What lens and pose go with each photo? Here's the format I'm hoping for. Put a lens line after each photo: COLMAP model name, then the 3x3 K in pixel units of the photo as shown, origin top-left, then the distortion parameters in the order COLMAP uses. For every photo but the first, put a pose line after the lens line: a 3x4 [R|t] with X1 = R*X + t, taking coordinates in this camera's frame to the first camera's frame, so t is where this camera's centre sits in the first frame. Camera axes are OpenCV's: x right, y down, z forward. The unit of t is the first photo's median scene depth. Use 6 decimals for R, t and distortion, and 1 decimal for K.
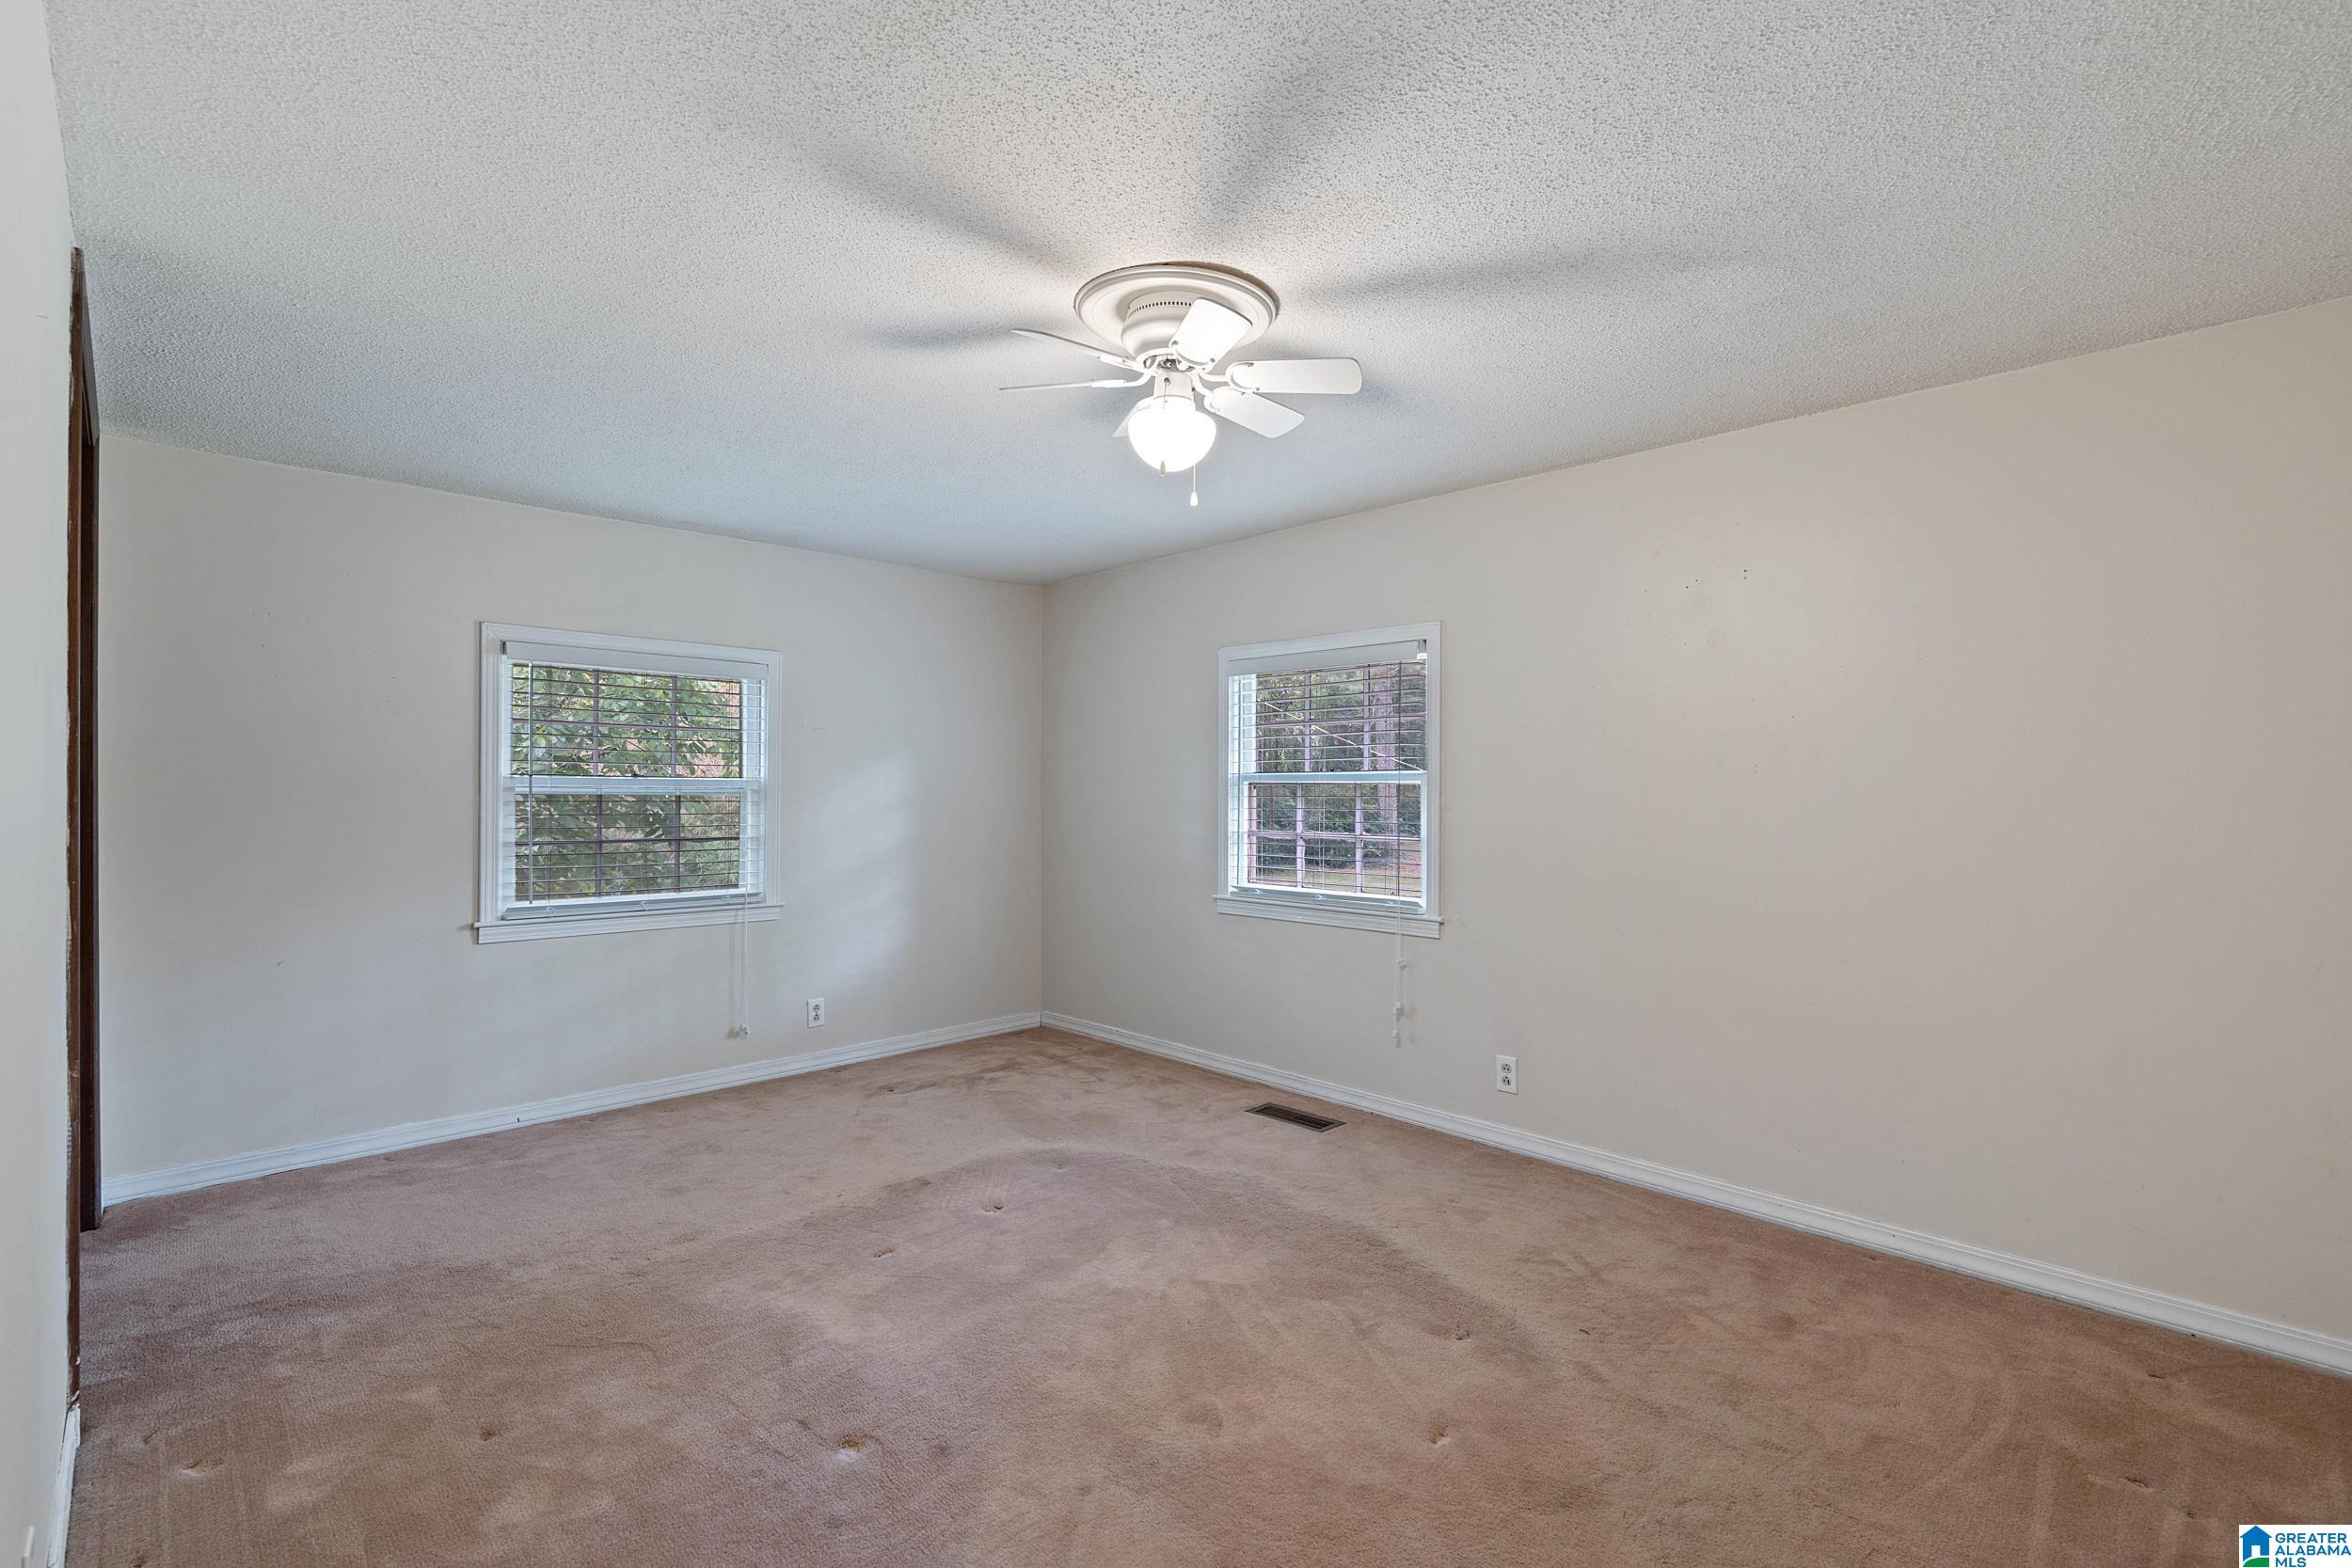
lens RADIAL K [[1079.2, 0, 1182.4], [0, 1079.2, 788.1], [0, 0, 1]] dist [-0.003675, -0.000497]
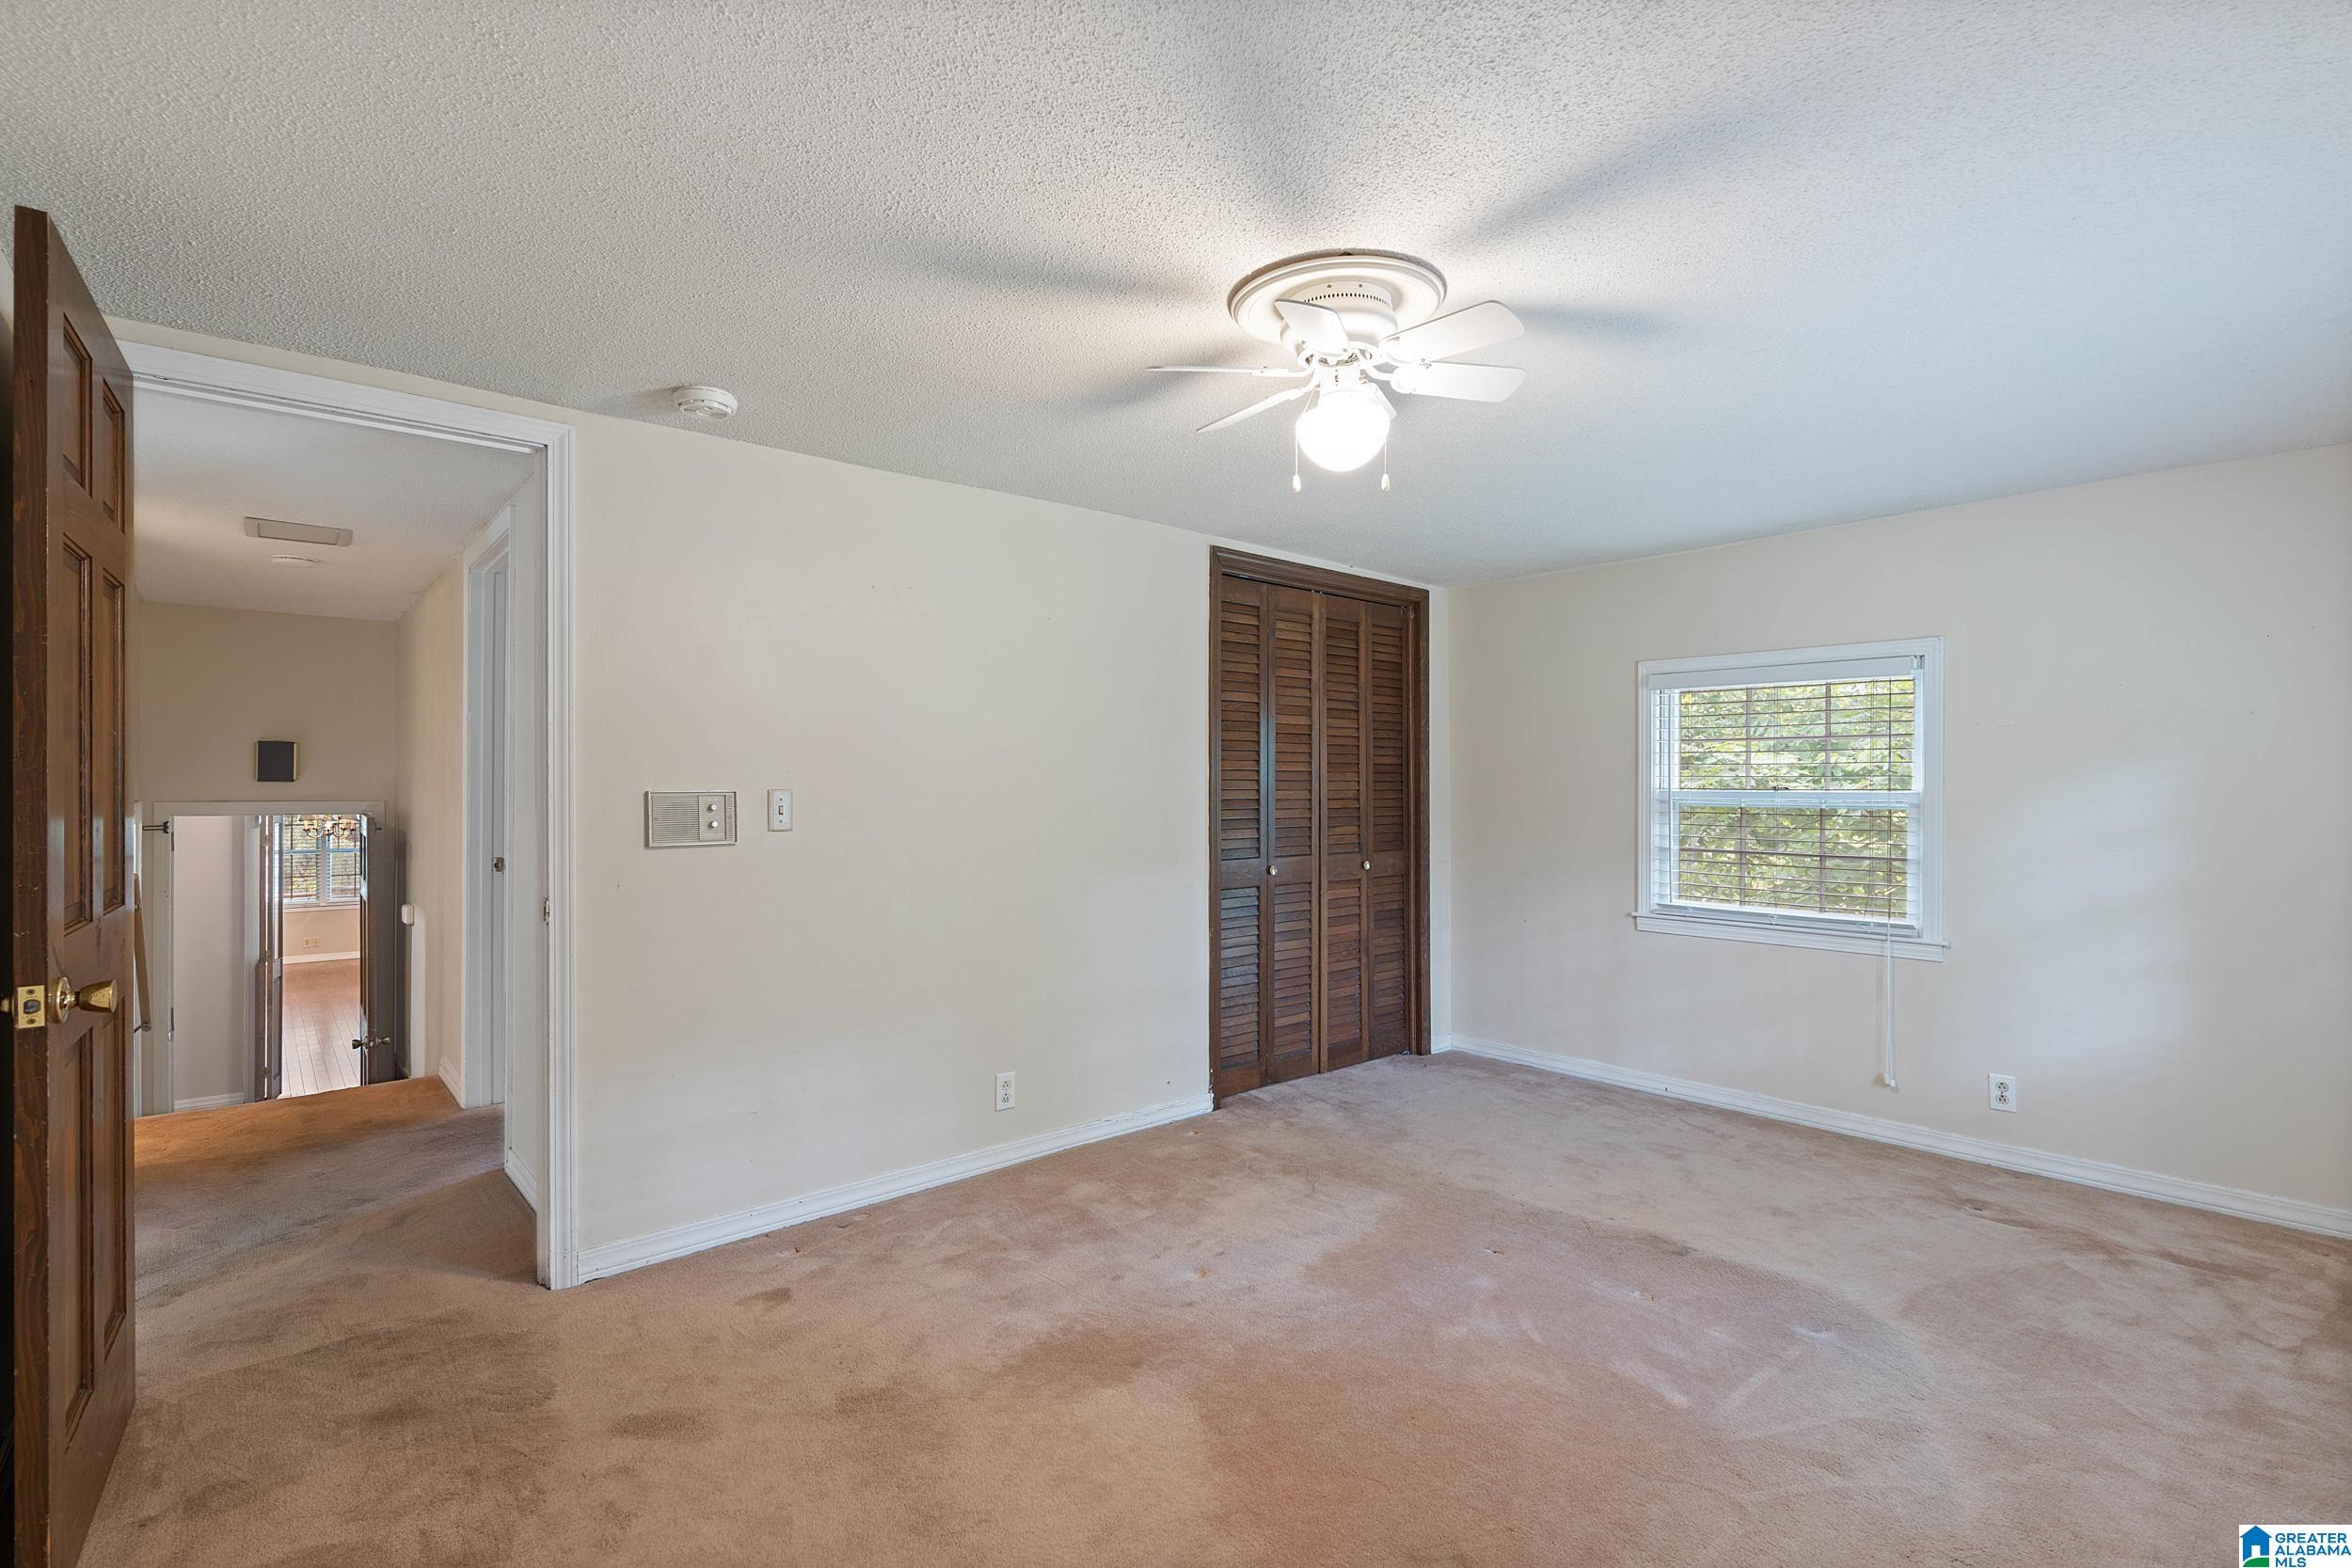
lens RADIAL K [[1079.2, 0, 1178.0], [0, 1079.2, 785.0], [0, 0, 1]] dist [-0.003675, -0.000497]
pose [[-0.062778, -0.009898, -0.997978, 0.531800], [-0.003956, 0.999945, -0.009668, -0.003471], [0.998020, 0.003341, -0.062814, 0.516777]]
